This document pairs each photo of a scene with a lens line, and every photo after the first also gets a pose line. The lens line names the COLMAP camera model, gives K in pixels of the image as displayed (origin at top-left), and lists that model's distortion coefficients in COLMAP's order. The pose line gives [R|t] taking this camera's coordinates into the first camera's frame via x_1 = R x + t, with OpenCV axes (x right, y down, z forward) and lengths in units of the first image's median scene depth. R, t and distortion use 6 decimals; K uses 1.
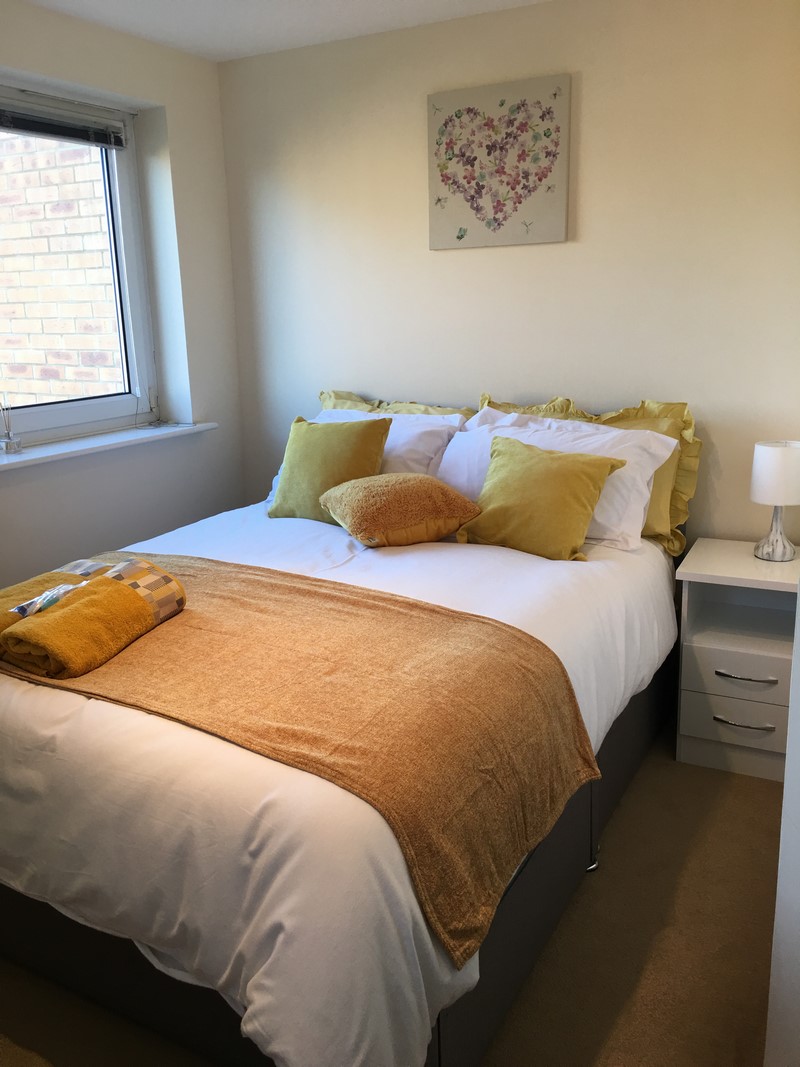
lens RADIAL K [[918.6, 0, 392.3], [0, 918.6, 525.3], [0, 0, 1]] dist [0.072202, -0.101056]
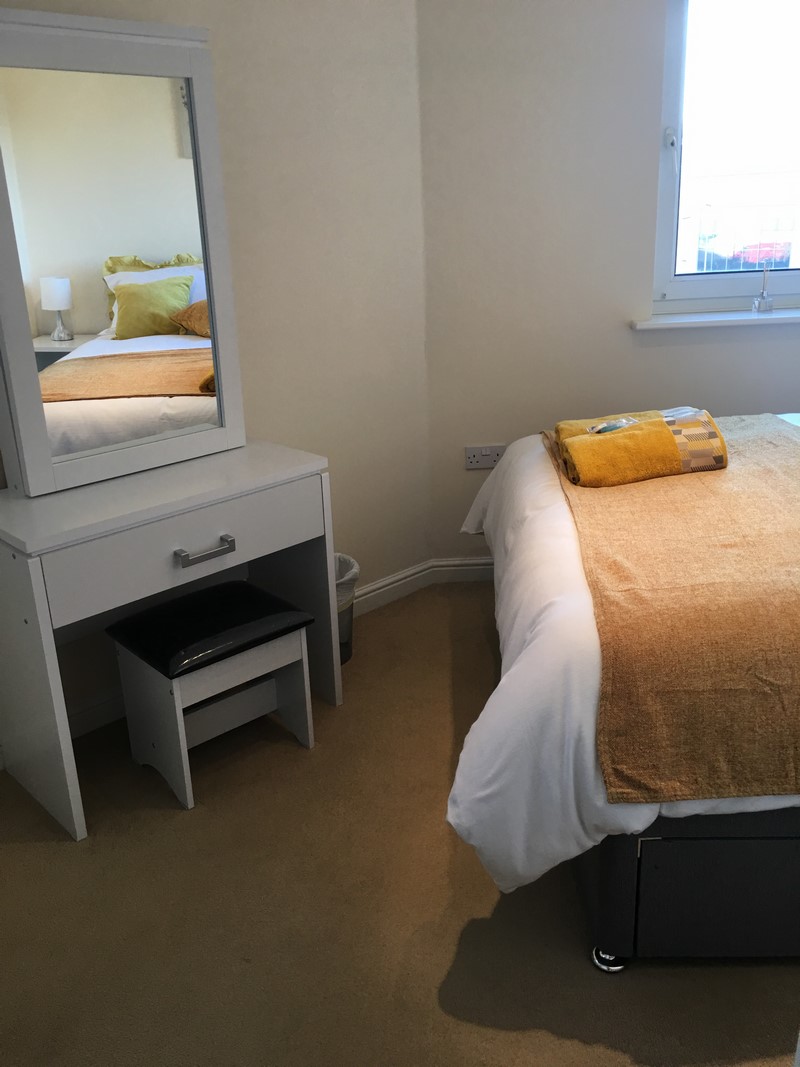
lens RADIAL K [[918.6, 0, 392.3], [0, 918.6, 525.3], [0, 0, 1]] dist [0.072202, -0.101056]
pose [[0.438007, 0.297617, -0.848277, 0.579007], [-0.176994, 0.953689, 0.243210, -0.040755], [0.881376, 0.043612, 0.470399, 0.178229]]
